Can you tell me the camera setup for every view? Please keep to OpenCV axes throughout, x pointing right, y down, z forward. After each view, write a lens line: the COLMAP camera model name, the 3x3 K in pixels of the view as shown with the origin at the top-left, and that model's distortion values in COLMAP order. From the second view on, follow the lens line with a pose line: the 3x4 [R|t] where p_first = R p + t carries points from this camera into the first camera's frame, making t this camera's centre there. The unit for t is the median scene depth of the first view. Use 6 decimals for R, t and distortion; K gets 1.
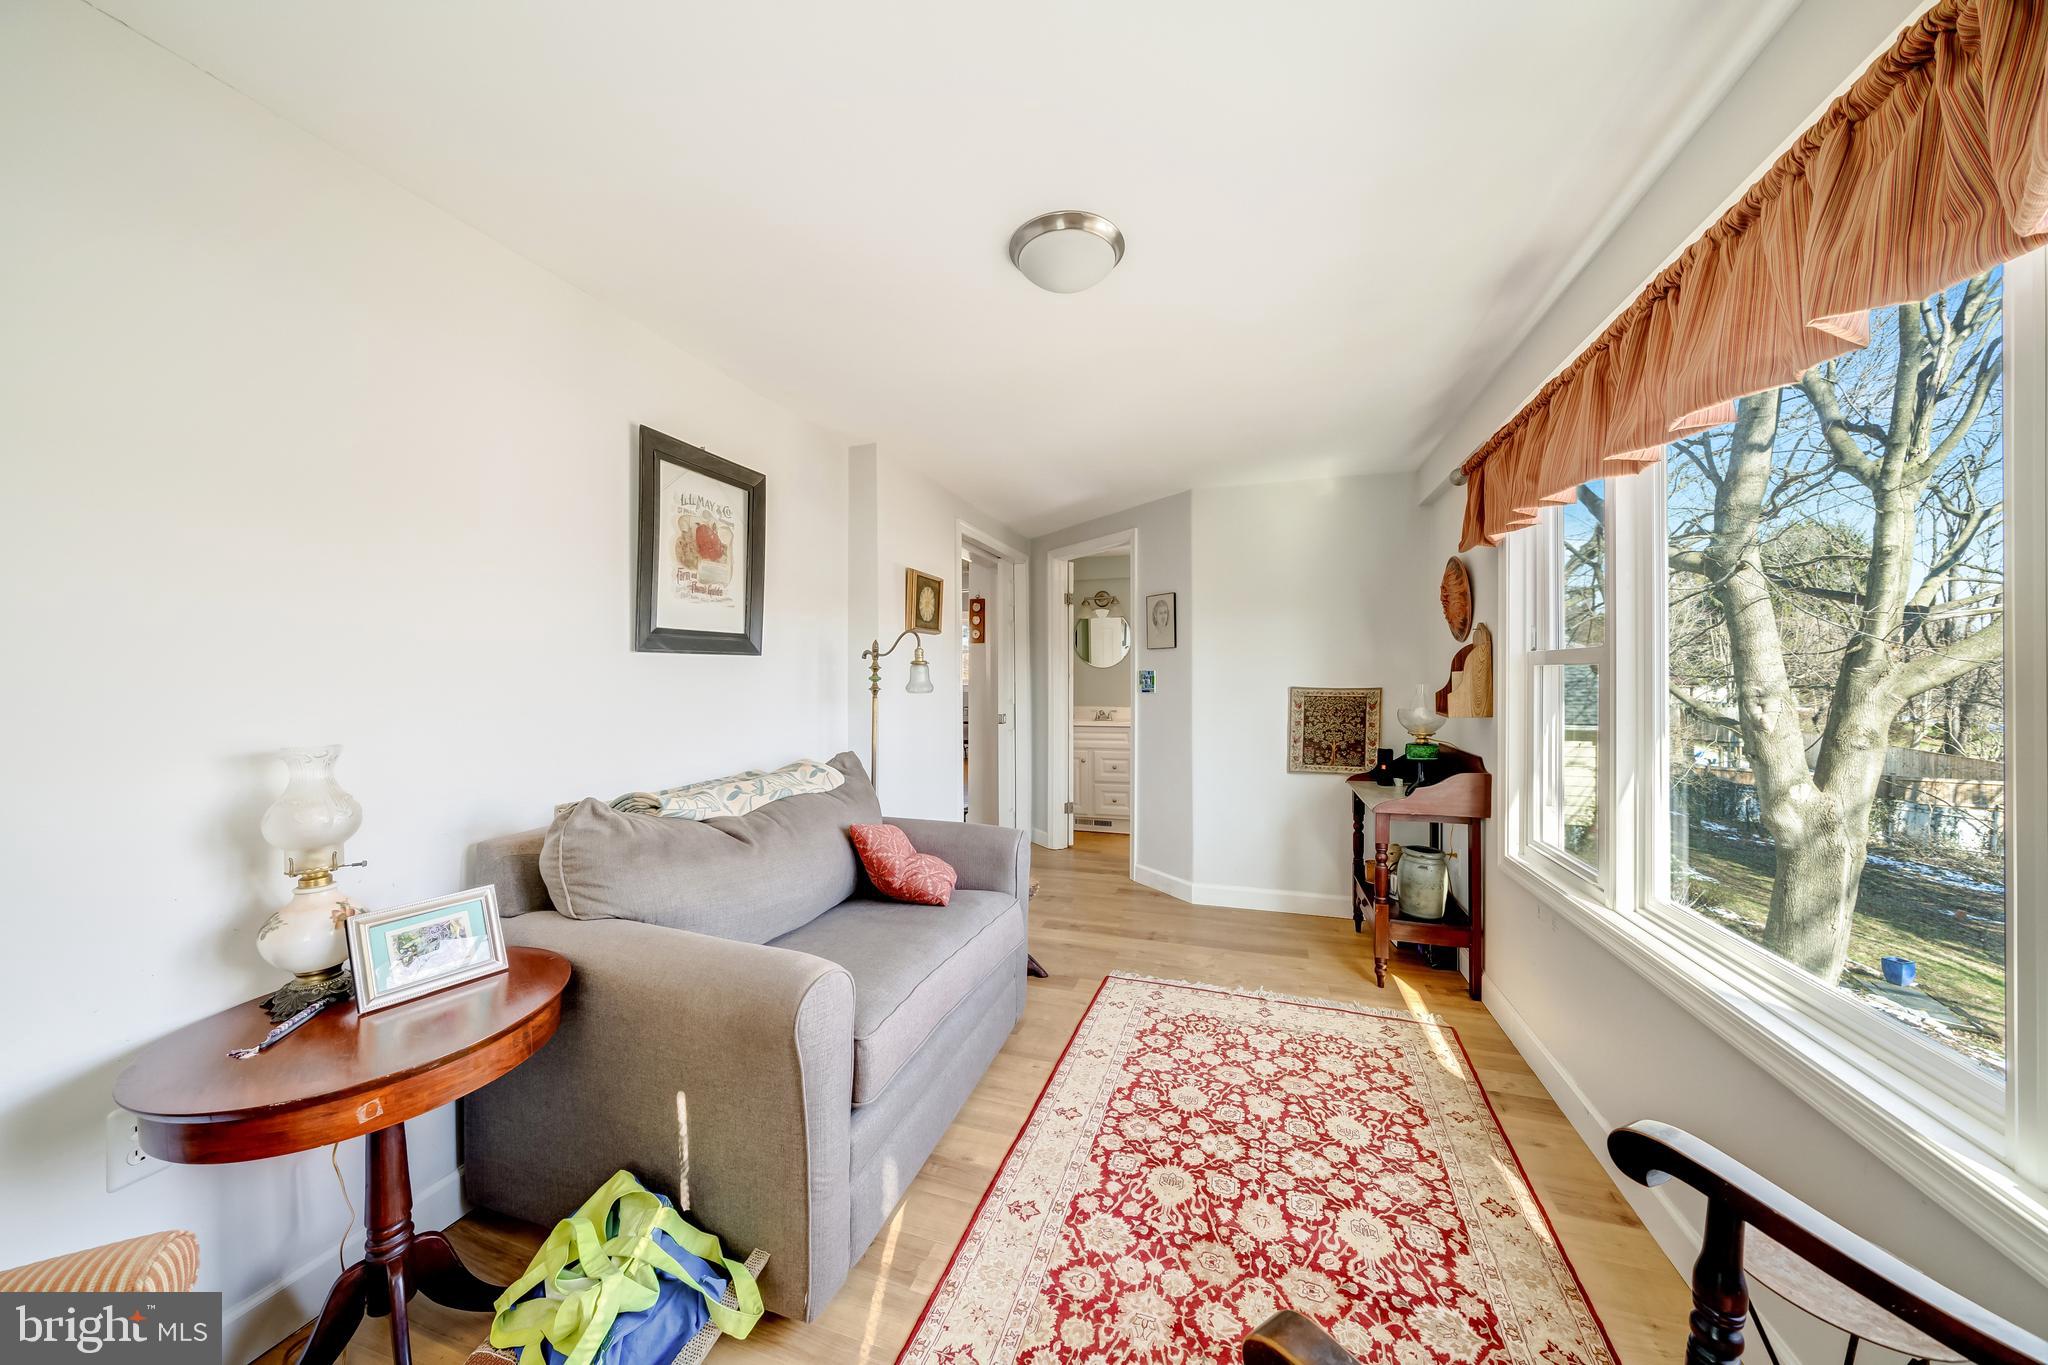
lens RADIAL K [[697.8, 0, 1022.1], [0, 697.8, 678.6], [0, 0, 1]] dist [-0.006076, 0.000639]
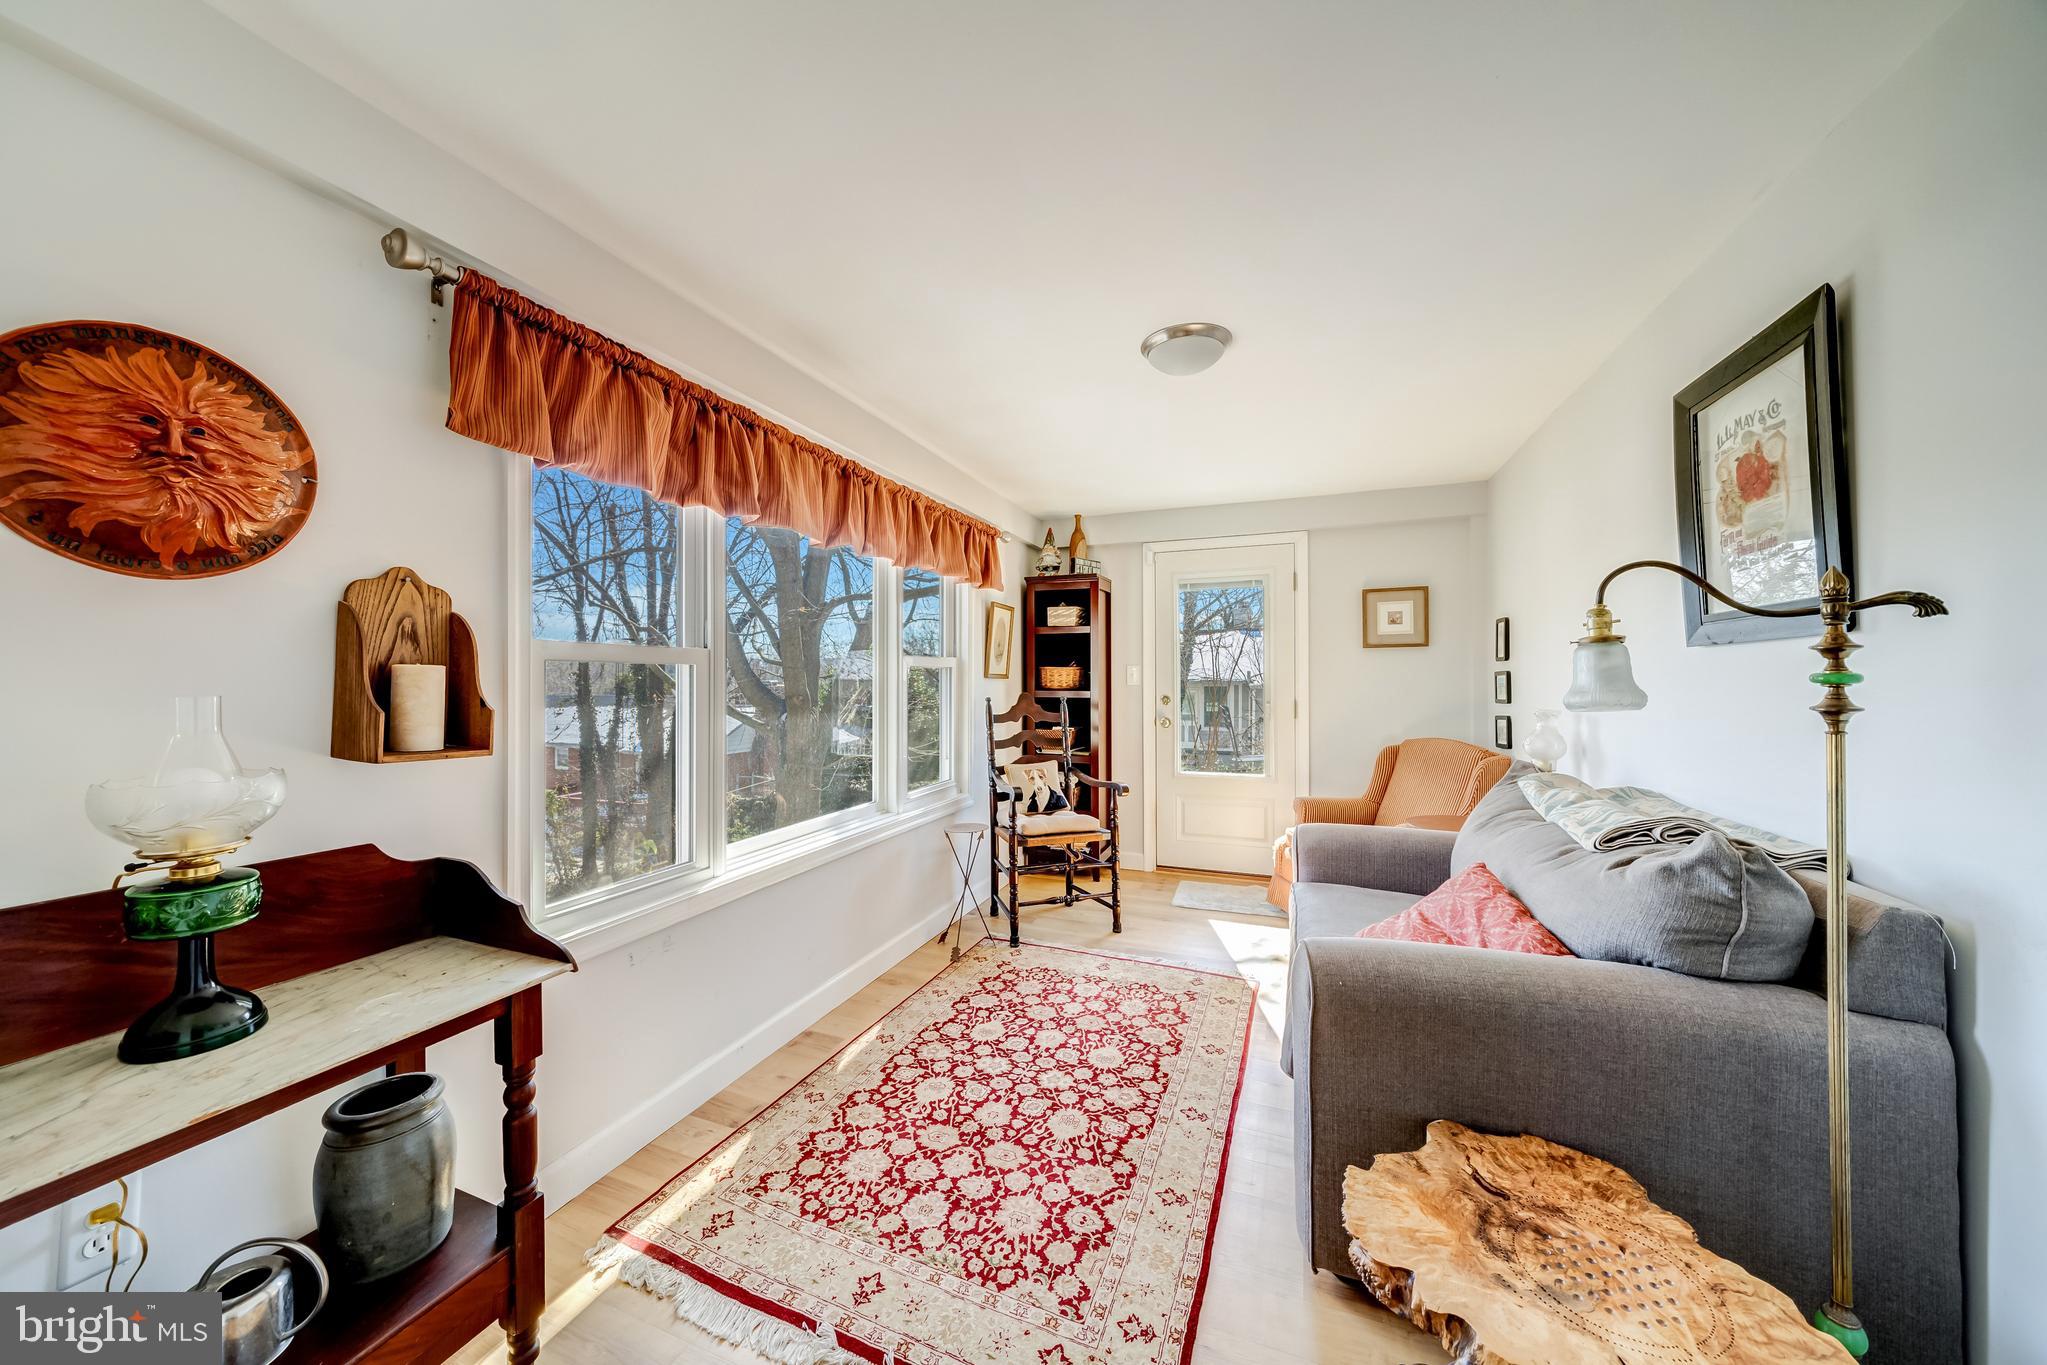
lens RADIAL K [[697.5, 0, 1021.8], [0, 697.5, 676.3], [0, 0, 1]] dist [-0.006076, 0.000639]
pose [[-0.998363, 0.001510, 0.057180, 0.251769], [0.001458, 0.999998, -0.000953, -0.002112], [-0.057182, -0.000868, -0.998363, 1.978710]]
